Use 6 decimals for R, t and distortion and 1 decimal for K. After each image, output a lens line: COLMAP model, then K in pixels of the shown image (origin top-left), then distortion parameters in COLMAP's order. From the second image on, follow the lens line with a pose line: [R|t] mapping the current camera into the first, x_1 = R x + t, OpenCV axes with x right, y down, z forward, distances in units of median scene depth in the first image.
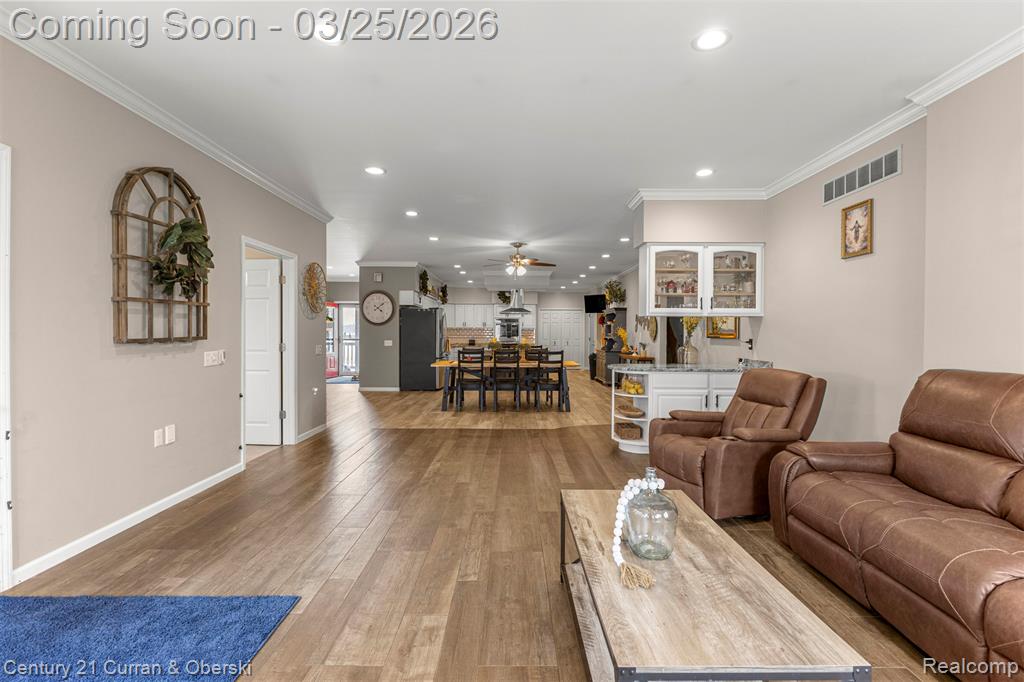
lens RADIAL K [[466.0, 0, 512.0], [0, 466.0, 341.0], [0, 0, 1]] dist [-0.005139, -0.000766]
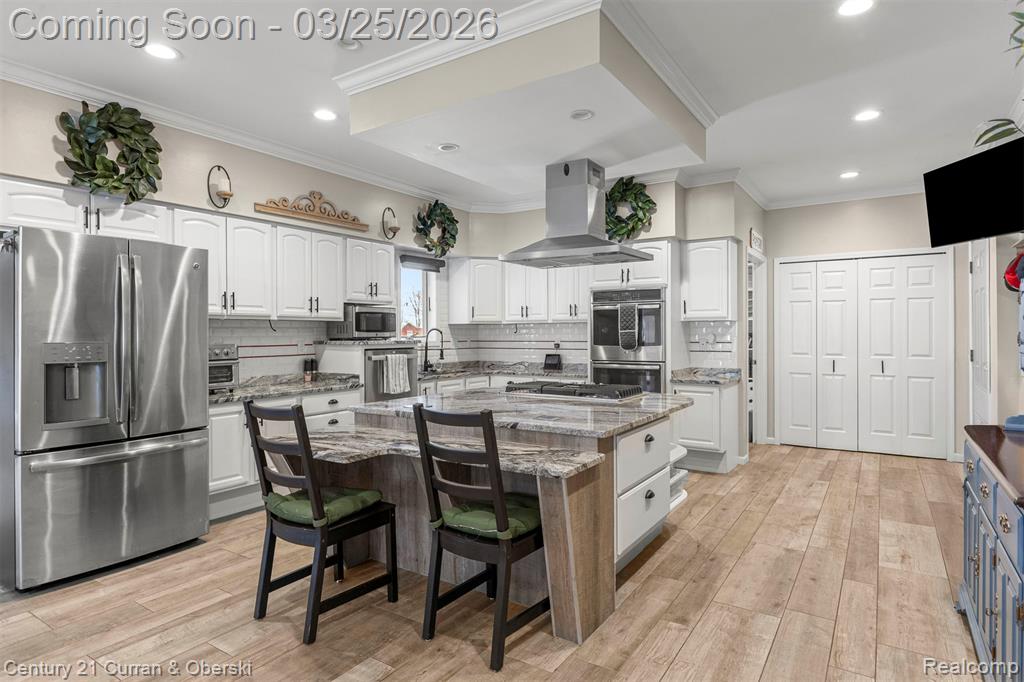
lens RADIAL K [[568.4, 0, 506.3], [0, 568.4, 336.2], [0, 0, 1]] dist [-0.001520, -0.000238]
pose [[0.832673, -0.002782, -0.553758, 0.549545], [-0.004320, 0.999924, -0.011519, -0.048806], [0.553748, 0.011984, 0.832598, 2.603140]]
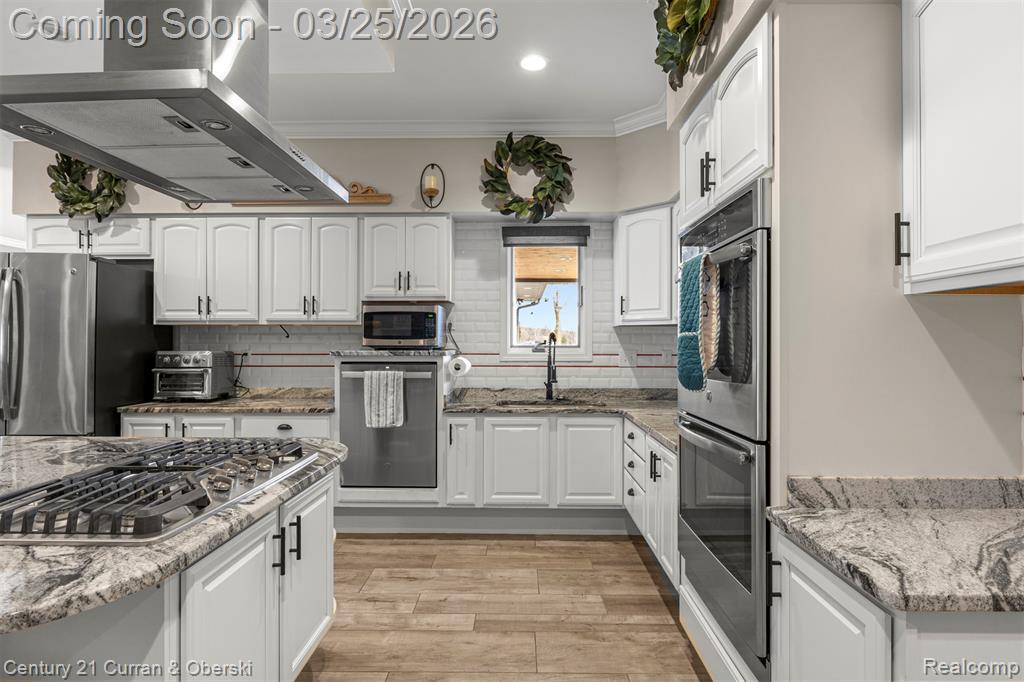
lens RADIAL K [[547.0, 0, 511.5], [0, 547.0, 338.6], [0, 0, 1]] dist [-0.009533, -0.000623]
pose [[-0.014425, -0.010426, -0.999842, 0.477527], [-0.020554, 0.999737, -0.010128, -0.070336], [0.999685, 0.020405, -0.014635, 3.906890]]
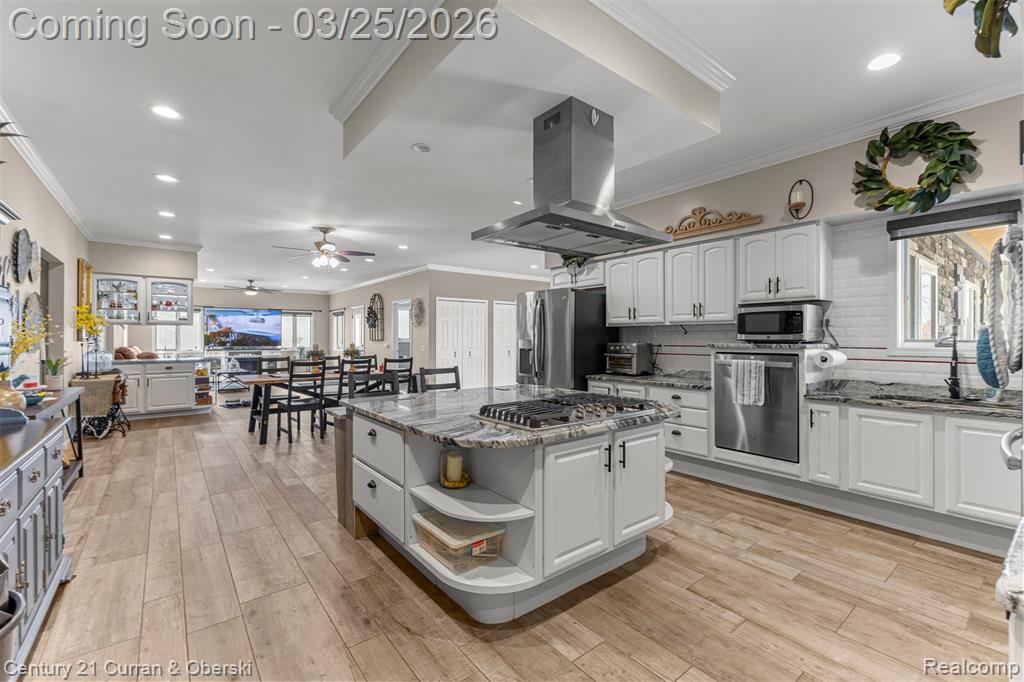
lens RADIAL K [[438.2, 0, 514.4], [0, 438.2, 337.0], [0, 0, 1]] dist [0.009953, 0.000254]
pose [[-0.781690, -0.002912, -0.623661, 0.522967], [-0.013272, 0.999840, 0.011966, -0.073815], [0.623527, 0.017631, -0.781603, 4.106226]]
